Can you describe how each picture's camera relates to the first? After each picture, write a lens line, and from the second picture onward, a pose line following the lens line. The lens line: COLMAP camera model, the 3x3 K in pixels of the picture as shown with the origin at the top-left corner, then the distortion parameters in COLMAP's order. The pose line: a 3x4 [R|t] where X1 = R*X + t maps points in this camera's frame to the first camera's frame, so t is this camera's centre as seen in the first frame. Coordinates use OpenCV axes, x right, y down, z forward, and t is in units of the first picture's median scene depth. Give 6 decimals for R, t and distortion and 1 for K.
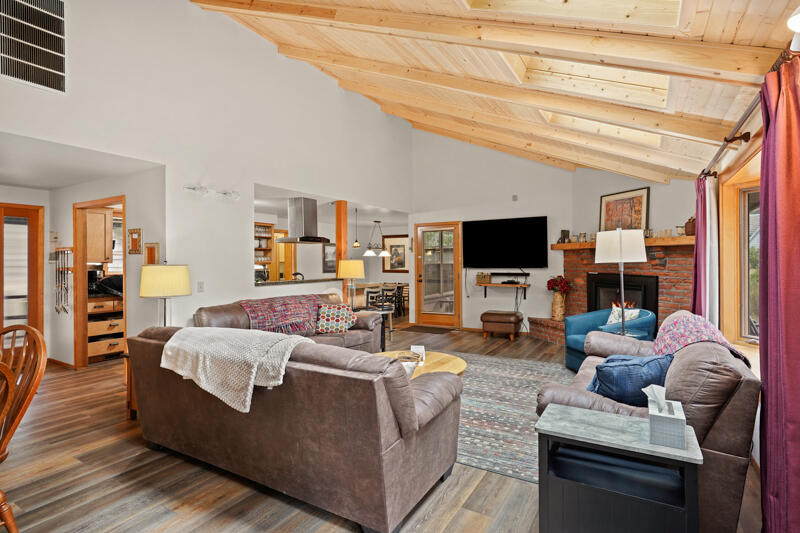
lens RADIAL K [[413.5, 0, 398.7], [0, 413.5, 263.6], [0, 0, 1]] dist [-0.002571, -0.000354]
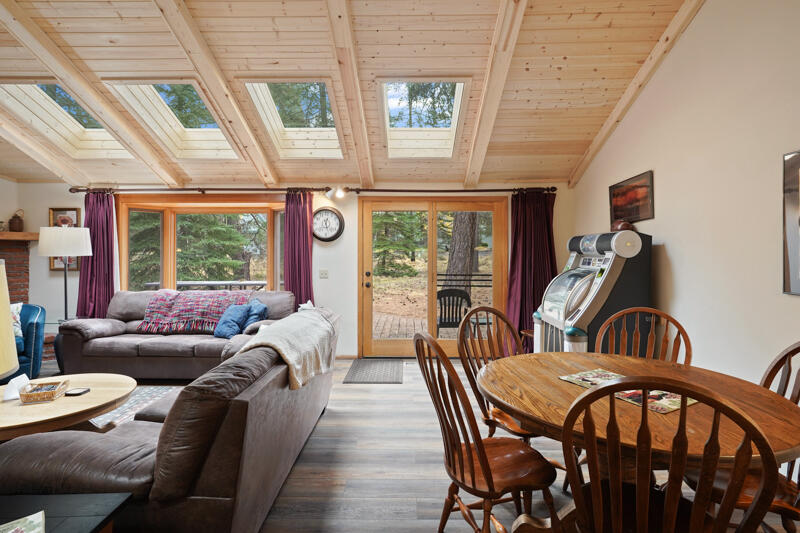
lens RADIAL K [[413.5, 0, 400.2], [0, 413.5, 262.9], [0, 0, 1]] dist [-0.002571, -0.000354]
pose [[-0.491237, -0.006877, 0.870999, -1.475893], [0.001774, 0.999959, 0.008895, 0.013573], [-0.871024, 0.005915, -0.491205, 1.336548]]
